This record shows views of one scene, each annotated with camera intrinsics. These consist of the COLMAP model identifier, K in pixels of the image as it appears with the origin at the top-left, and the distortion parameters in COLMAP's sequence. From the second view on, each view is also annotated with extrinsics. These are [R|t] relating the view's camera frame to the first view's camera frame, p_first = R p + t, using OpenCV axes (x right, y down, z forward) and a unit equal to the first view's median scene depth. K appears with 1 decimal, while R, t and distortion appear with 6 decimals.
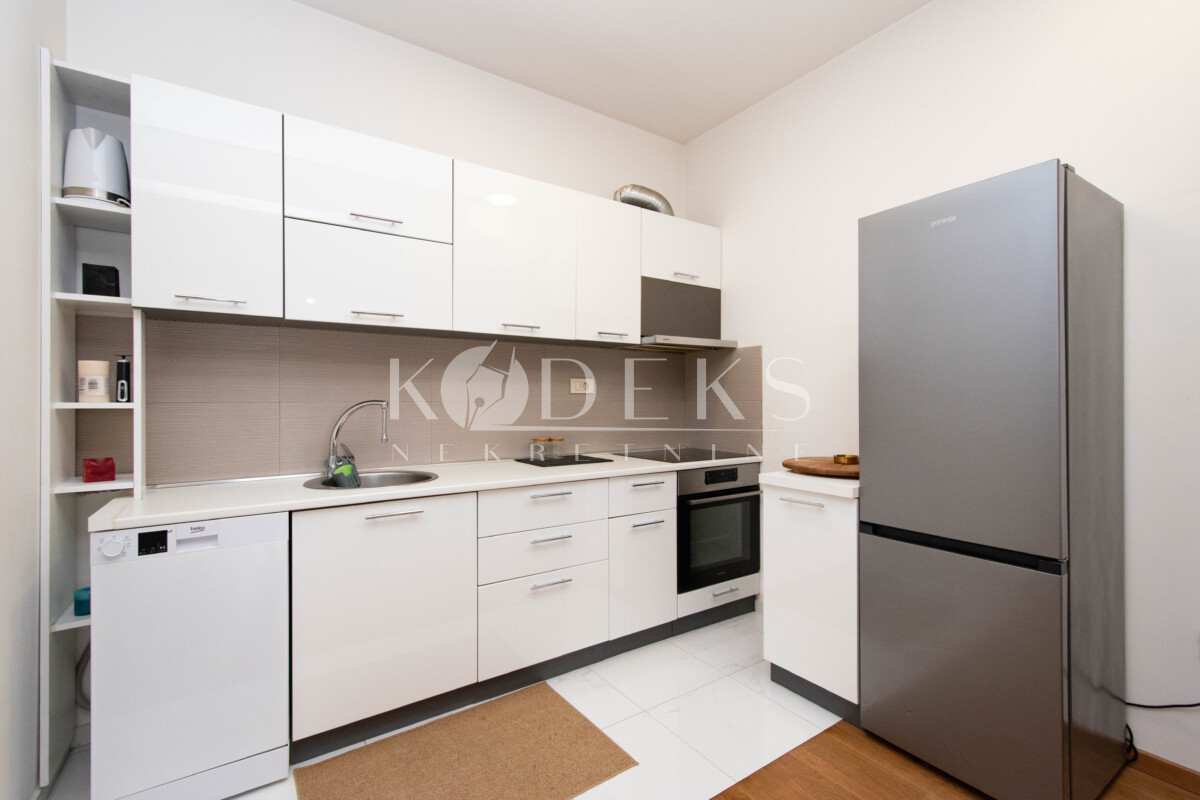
lens RADIAL K [[523.6, 0, 601.3], [0, 523.6, 396.8], [0, 0, 1]] dist [0.001829, 0.000244]
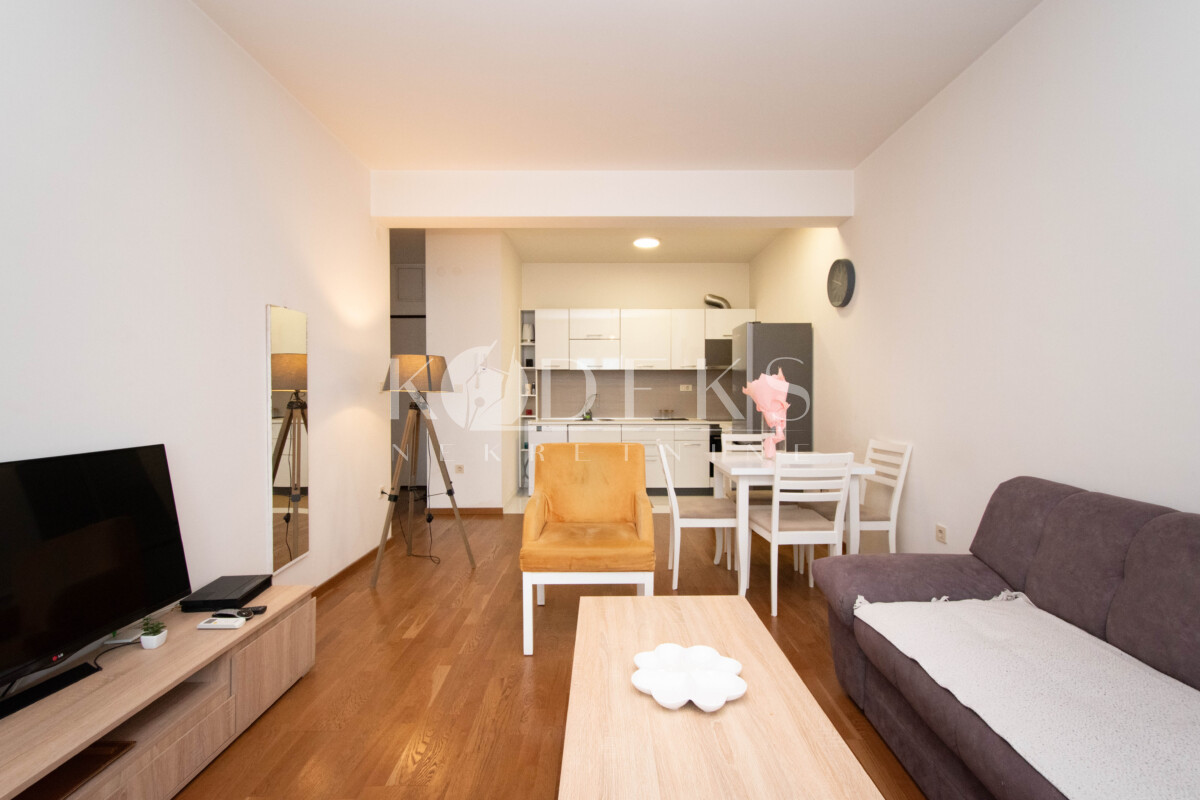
lens RADIAL K [[523.6, 0, 601.3], [0, 523.6, 396.8], [0, 0, 1]] dist [0.001829, 0.000244]
pose [[0.823610, -0.000230, -0.567157, 1.614418], [0.001901, 0.999995, 0.002355, 0.017289], [0.567153, -0.003018, 0.823607, -1.813307]]
